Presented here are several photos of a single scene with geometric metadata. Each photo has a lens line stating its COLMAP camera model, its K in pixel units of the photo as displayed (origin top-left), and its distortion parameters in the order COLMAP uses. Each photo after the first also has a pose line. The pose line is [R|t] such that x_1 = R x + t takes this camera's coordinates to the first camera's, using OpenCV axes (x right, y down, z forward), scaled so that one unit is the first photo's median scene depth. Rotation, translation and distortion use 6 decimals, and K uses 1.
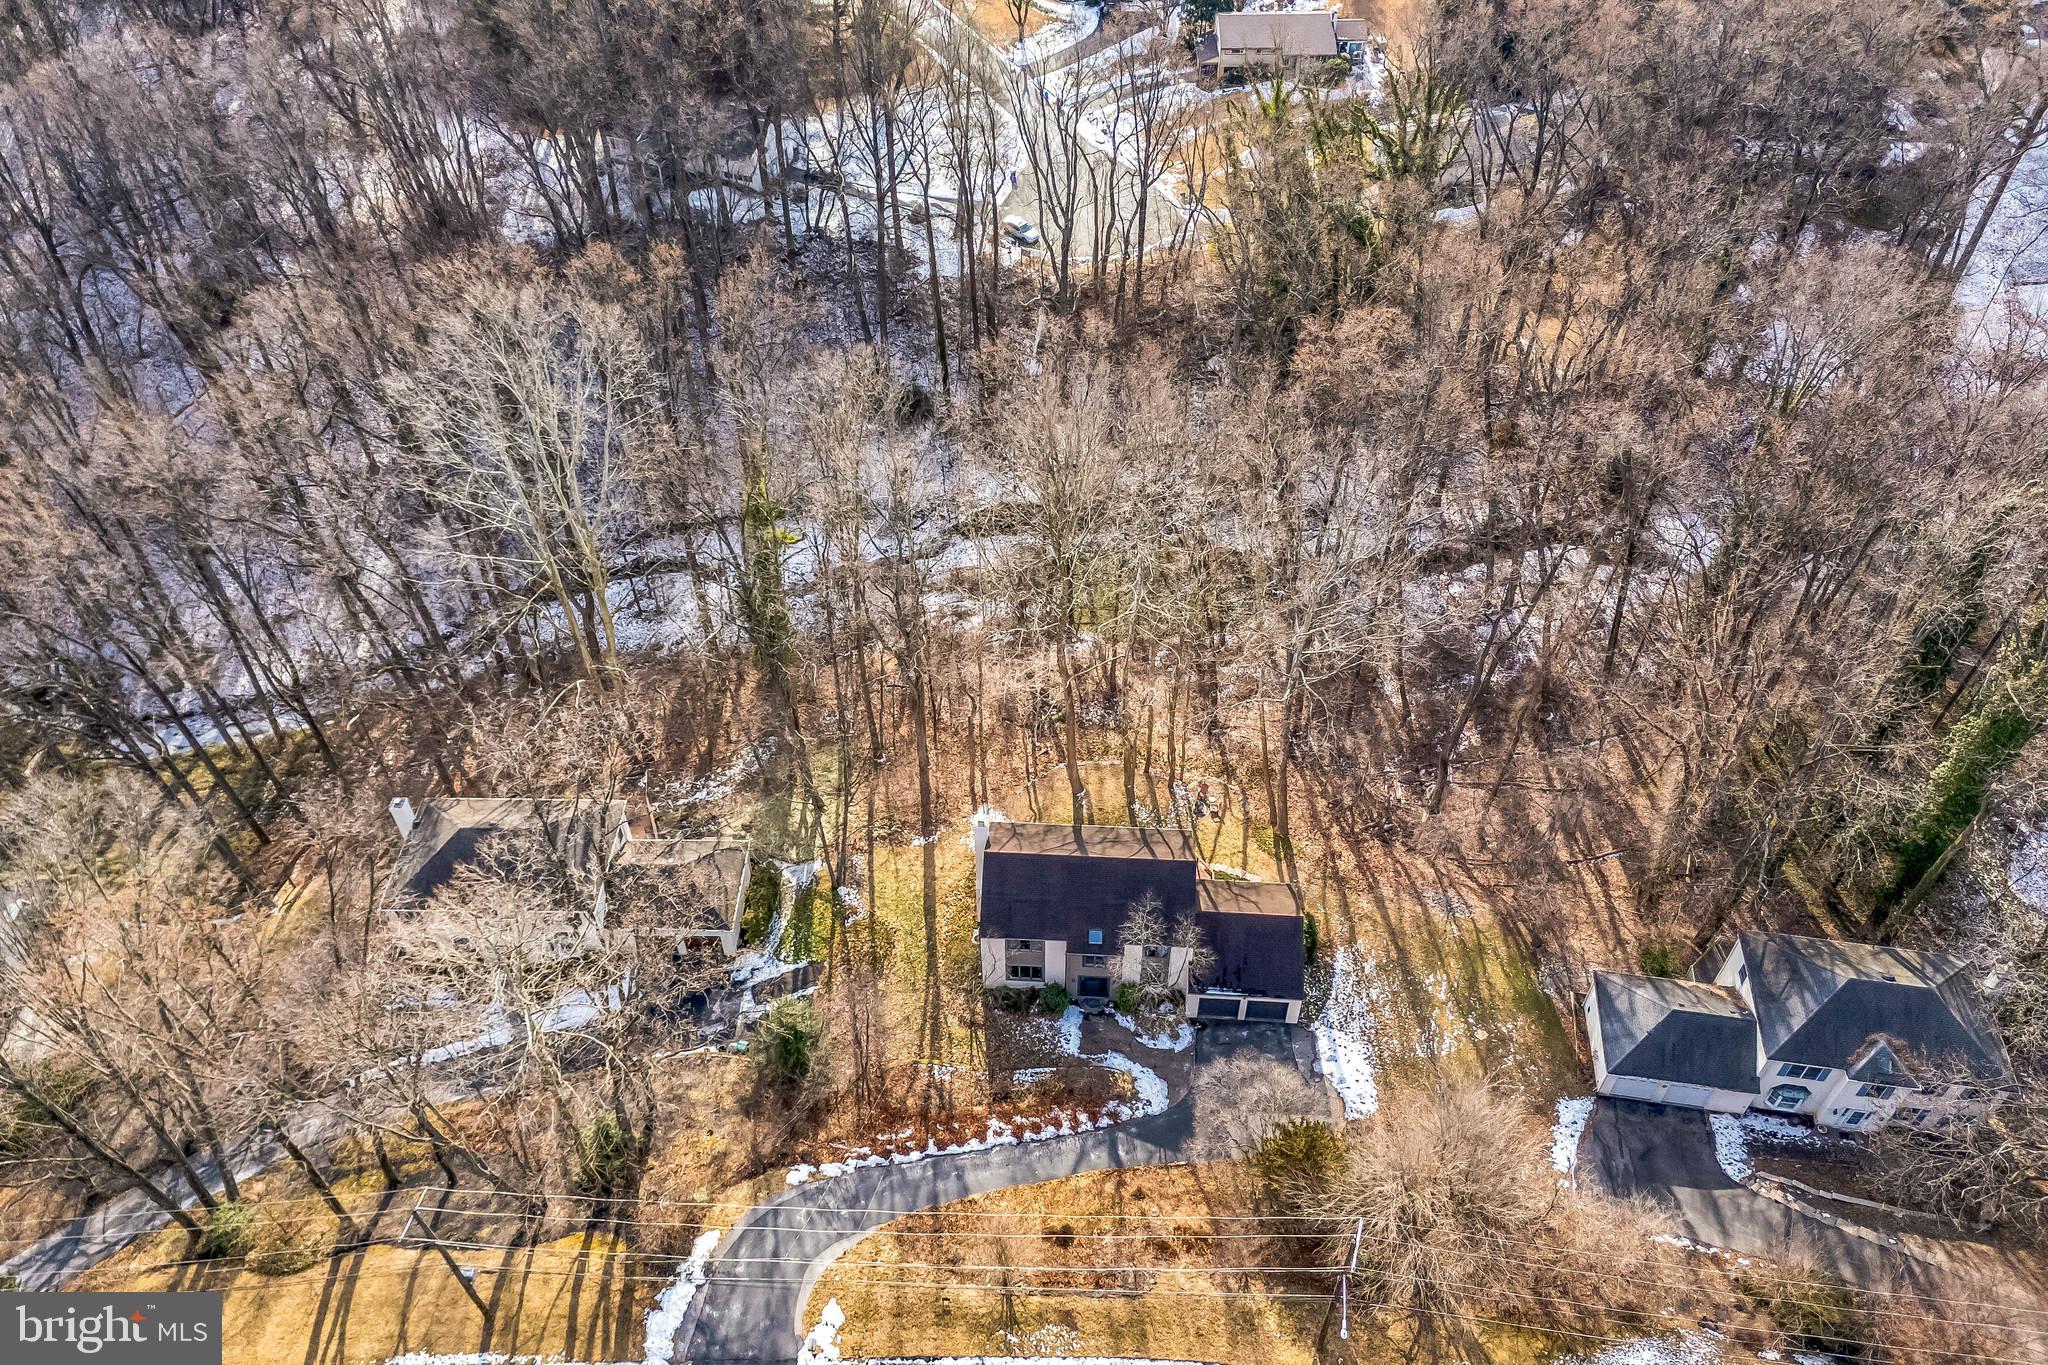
lens RADIAL K [[1500.2, 0, 1024.2], [0, 1500.2, 679.6], [0, 0, 1]] dist [0.050141, -0.032368]
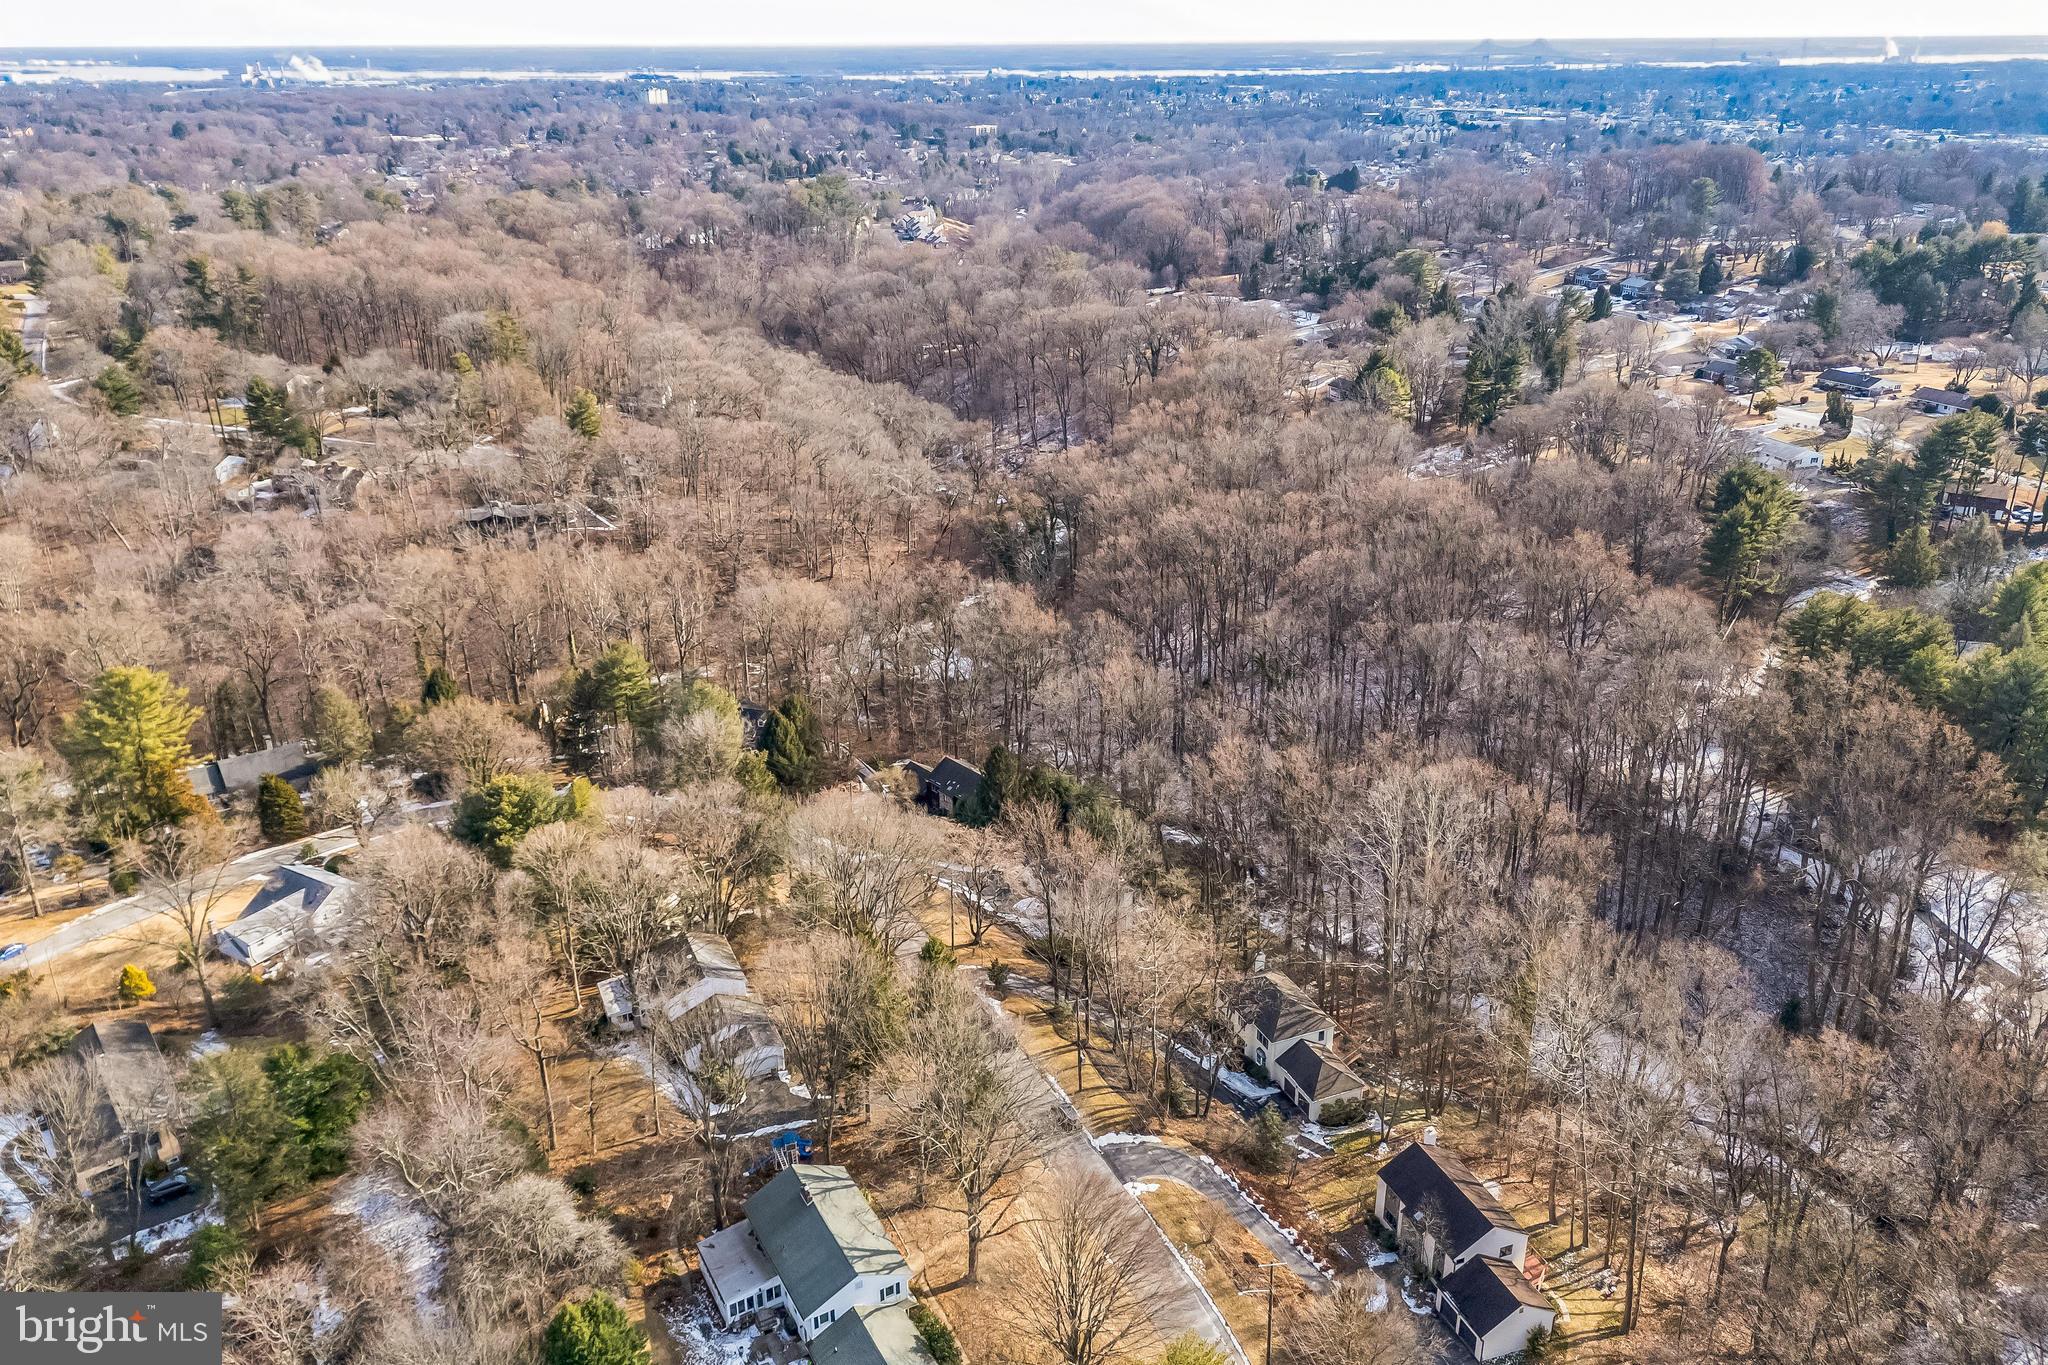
lens RADIAL K [[1500.2, 0, 1023.1], [0, 1500.2, 679.4], [0, 0, 1]] dist [0.050141, -0.032368]
pose [[0.411451, 0.360178, -0.837245, 1.005825], [-0.645619, 0.763578, 0.011207, -0.015701], [0.643338, 0.535930, 0.546712, -0.485825]]
